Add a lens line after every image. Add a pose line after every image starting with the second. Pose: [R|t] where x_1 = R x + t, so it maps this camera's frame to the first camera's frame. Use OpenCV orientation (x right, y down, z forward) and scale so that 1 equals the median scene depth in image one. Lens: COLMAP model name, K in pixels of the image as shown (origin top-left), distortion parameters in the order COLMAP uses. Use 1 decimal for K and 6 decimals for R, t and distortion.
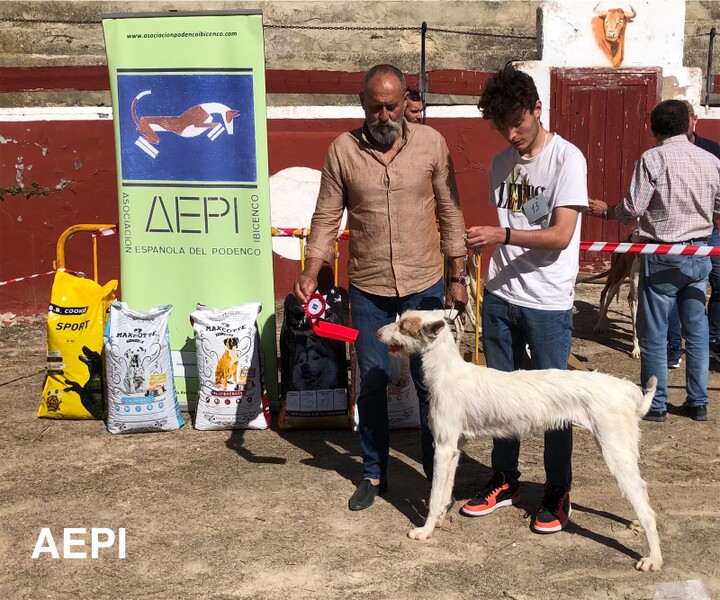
lens RADIAL K [[875.0, 0, 413.9], [0, 875.0, 303.4], [0, 0, 1]] dist [0.058718, -0.121443]
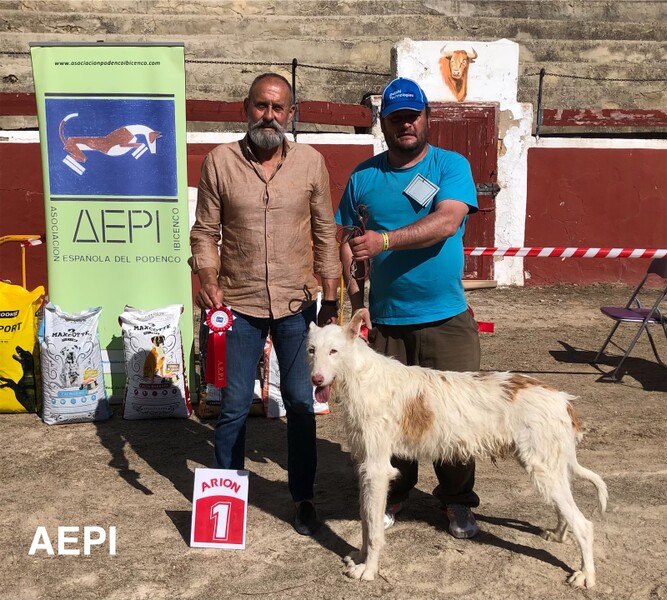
lens RADIAL K [[790.9, 0, 320.4], [0, 790.9, 322.7], [0, 0, 1]] dist [0.068013, -0.155150]
pose [[0.995430, -0.012055, 0.094727, -0.093183], [0.011473, 0.999912, 0.006677, 0.017058], [-0.094799, -0.005560, 0.995481, -0.022945]]
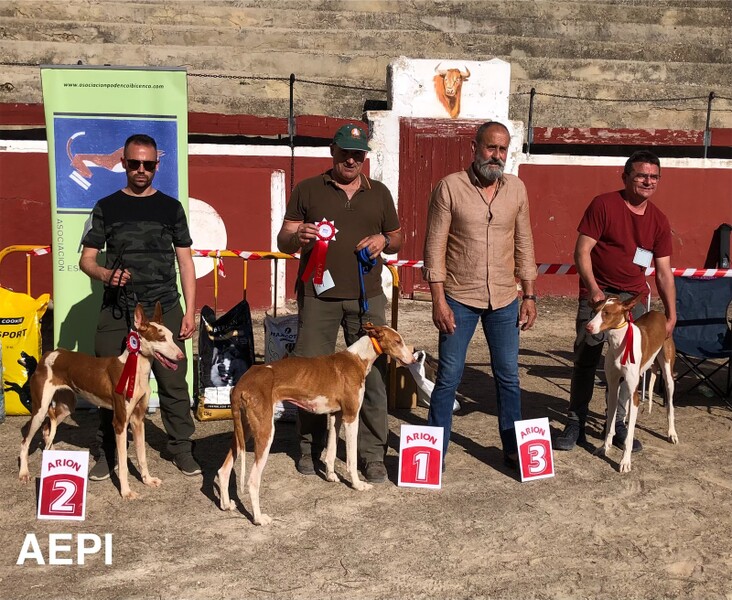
lens RADIAL K [[836.6, 0, 368.2], [0, 836.6, 317.9], [0, 0, 1]] dist [0.064857, -0.141198]
pose [[0.988457, -0.003925, 0.151454, -0.095963], [0.006087, 0.999886, -0.013811, 0.022761], [-0.151382, 0.014574, 0.988368, -0.154622]]
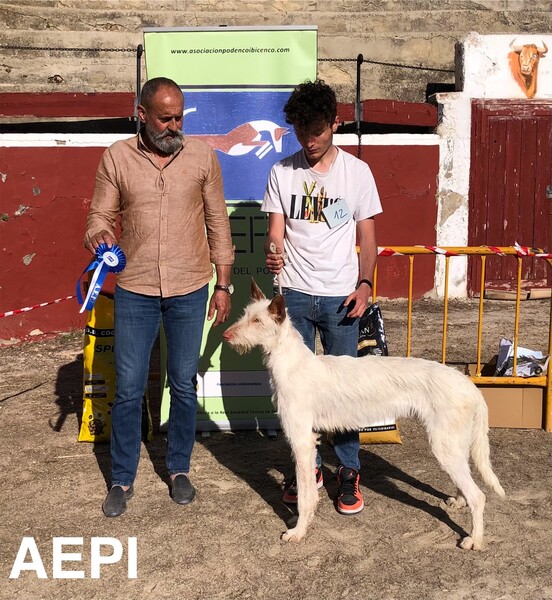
lens RADIAL K [[790.5, 0, 293.1], [0, 790.5, 331.8], [0, 0, 1]] dist [0.086414, -0.215003]
pose [[0.995609, -0.021468, 0.091112, -0.270293], [0.020867, 0.999754, 0.007539, 0.004542], [-0.091251, -0.005605, 0.995812, 0.097950]]
